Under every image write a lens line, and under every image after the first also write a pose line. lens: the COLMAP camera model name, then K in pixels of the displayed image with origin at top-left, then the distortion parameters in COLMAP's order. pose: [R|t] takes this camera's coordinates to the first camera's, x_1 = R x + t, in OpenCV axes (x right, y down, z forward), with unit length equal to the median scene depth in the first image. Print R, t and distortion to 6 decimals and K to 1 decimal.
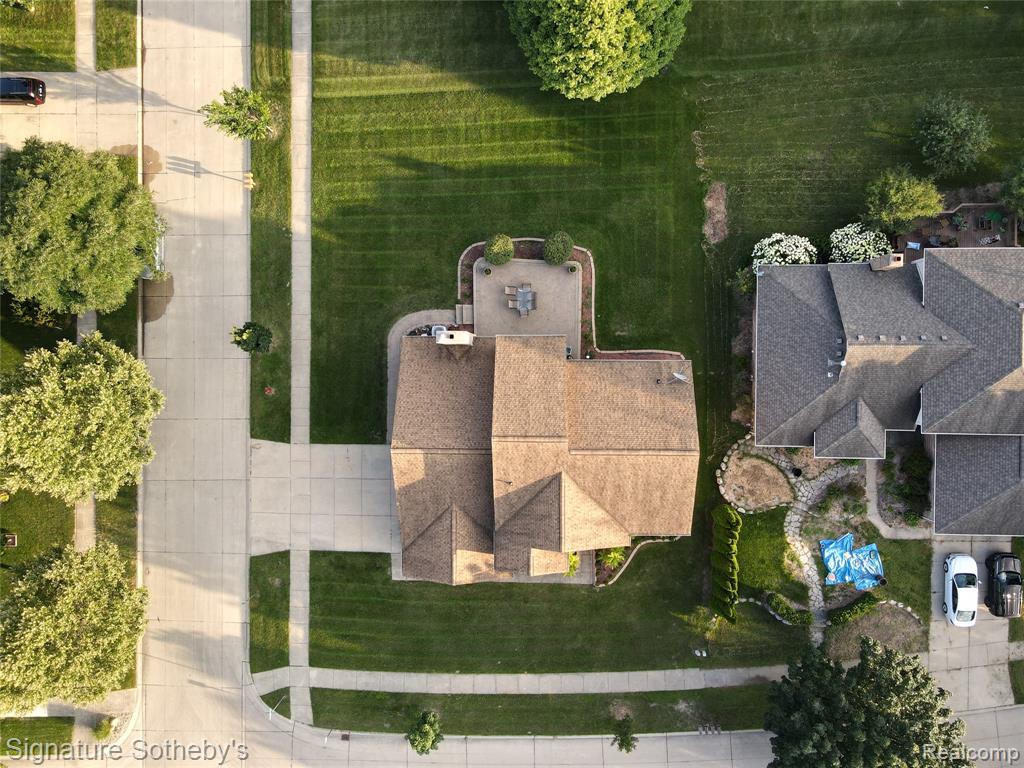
lens RADIAL K [[719.2, 0, 513.8], [0, 719.2, 381.9], [0, 0, 1]] dist [0.043209, 0.001562]
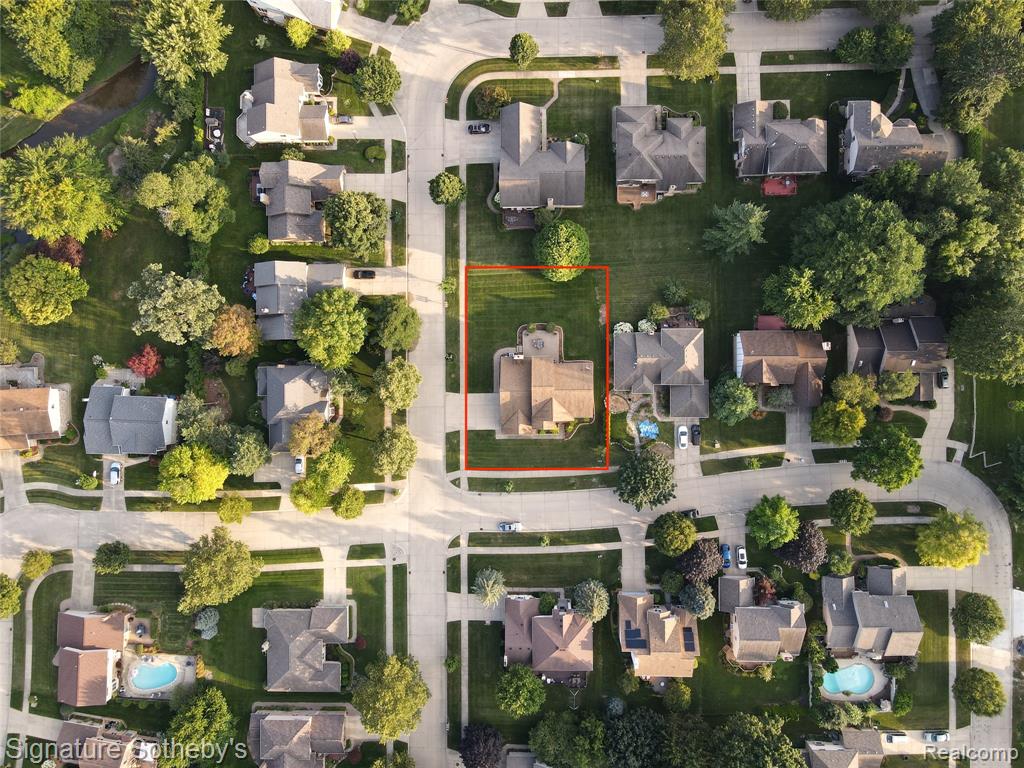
lens RADIAL K [[719.2, 0, 508.8], [0, 719.2, 384.4], [0, 0, 1]] dist [0.043209, 0.001562]
pose [[0.999931, -0.010553, -0.005197, -0.100840], [0.010514, 0.999916, -0.007527, 0.076350], [0.005276, 0.007471, 0.999958, -1.997122]]
